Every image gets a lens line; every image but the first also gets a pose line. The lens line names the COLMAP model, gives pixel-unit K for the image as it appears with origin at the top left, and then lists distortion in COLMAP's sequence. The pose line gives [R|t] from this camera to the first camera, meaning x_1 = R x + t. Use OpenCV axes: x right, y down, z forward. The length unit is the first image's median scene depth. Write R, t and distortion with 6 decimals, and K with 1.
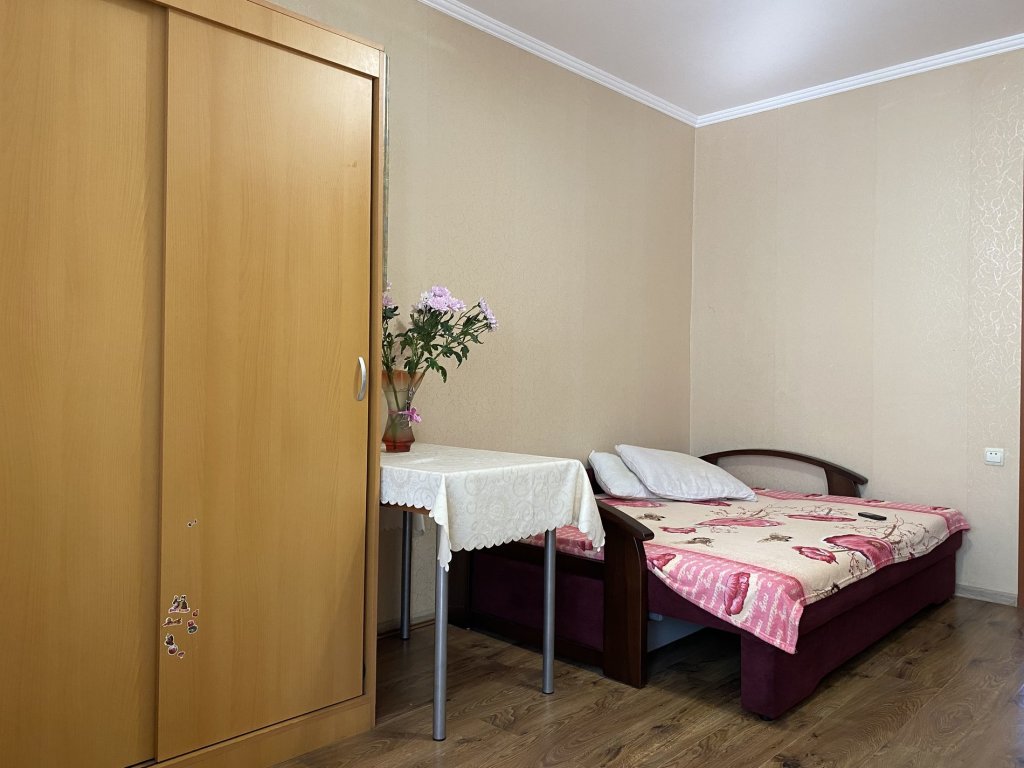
lens RADIAL K [[782.8, 0, 515.4], [0, 782.8, 381.9], [0, 0, 1]] dist [0.038225, -0.037966]
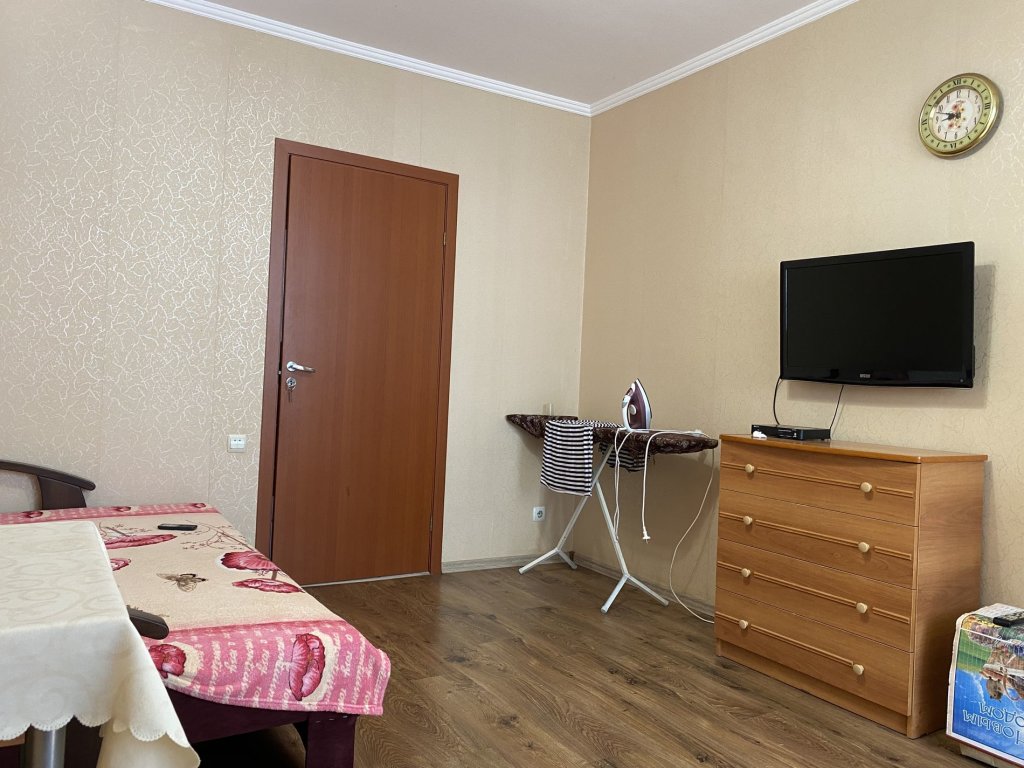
lens RADIAL K [[782.8, 0, 508.9], [0, 782.8, 377.4], [0, 0, 1]] dist [0.038225, -0.037966]
pose [[0.253046, 0.008108, 0.967420, -0.365667], [-0.040392, 0.999181, 0.002191, -0.003380], [-0.966611, -0.039631, 0.253167, 0.643209]]
